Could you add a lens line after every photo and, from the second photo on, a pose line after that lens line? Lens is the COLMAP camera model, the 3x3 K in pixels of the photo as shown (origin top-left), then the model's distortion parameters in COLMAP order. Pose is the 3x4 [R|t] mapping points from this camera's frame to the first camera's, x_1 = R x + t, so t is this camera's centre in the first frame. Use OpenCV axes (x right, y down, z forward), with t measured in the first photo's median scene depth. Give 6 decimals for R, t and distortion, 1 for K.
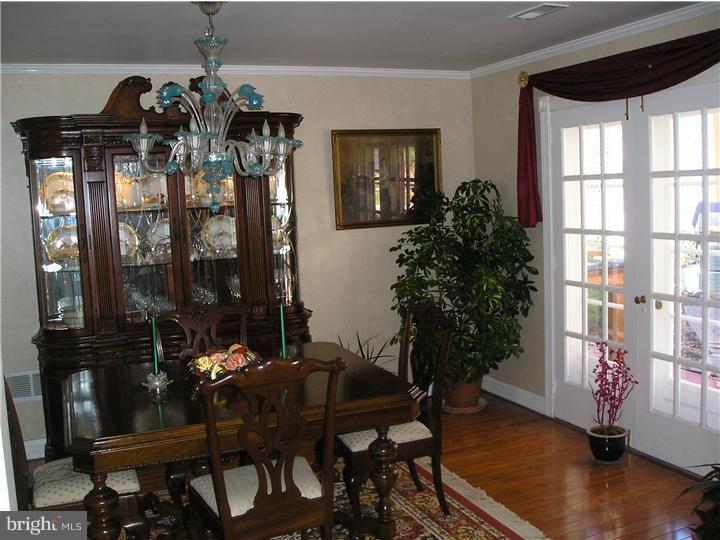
lens RADIAL K [[750.8, 0, 358.7], [0, 750.8, 266.5], [0, 0, 1]] dist [-0.116551, 0.000000]
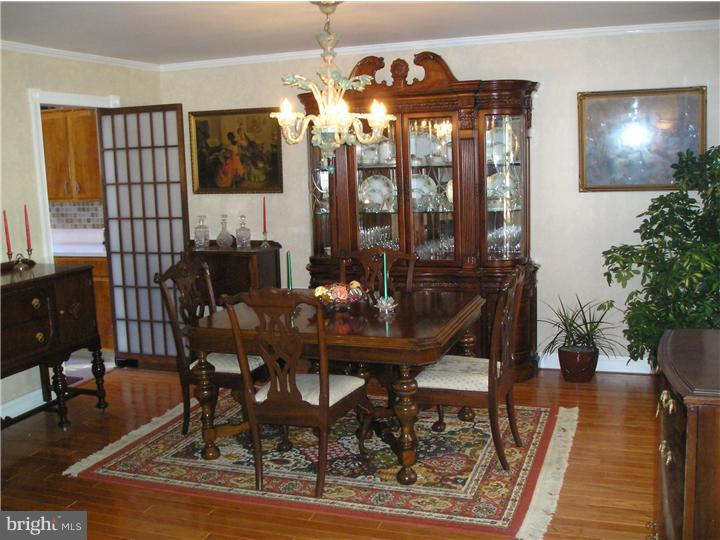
lens RADIAL K [[750.8, 0, 358.3], [0, 750.8, 270.4], [0, 0, 1]] dist [-0.116551, 0.000000]
pose [[0.733156, 0.117390, -0.669852, 0.474899], [-0.065053, 0.992578, 0.102746, -0.029686], [0.676942, -0.031752, 0.735352, 0.069711]]
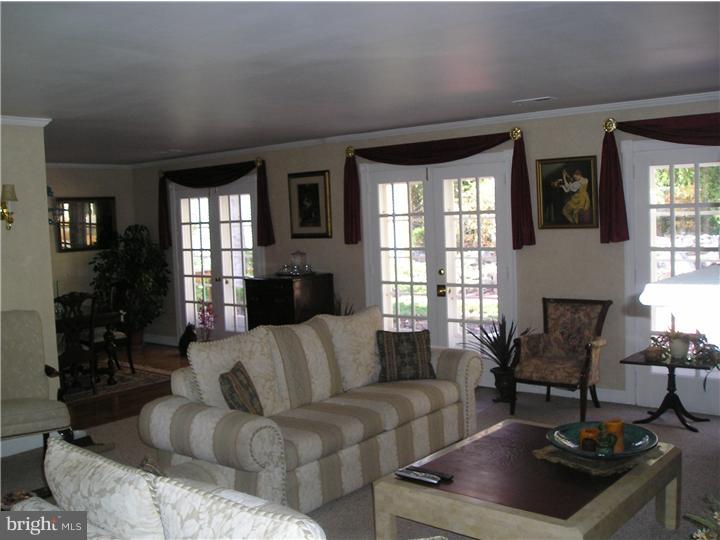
lens RADIAL K [[750.8, 0, 358.7], [0, 750.8, 269.5], [0, 0, 1]] dist [-0.116551, 0.000000]
pose [[0.890057, -0.020406, 0.455392, -0.218032], [0.045439, 0.997994, -0.044090, 0.114034], [-0.453578, 0.059935, 0.889199, -0.996118]]
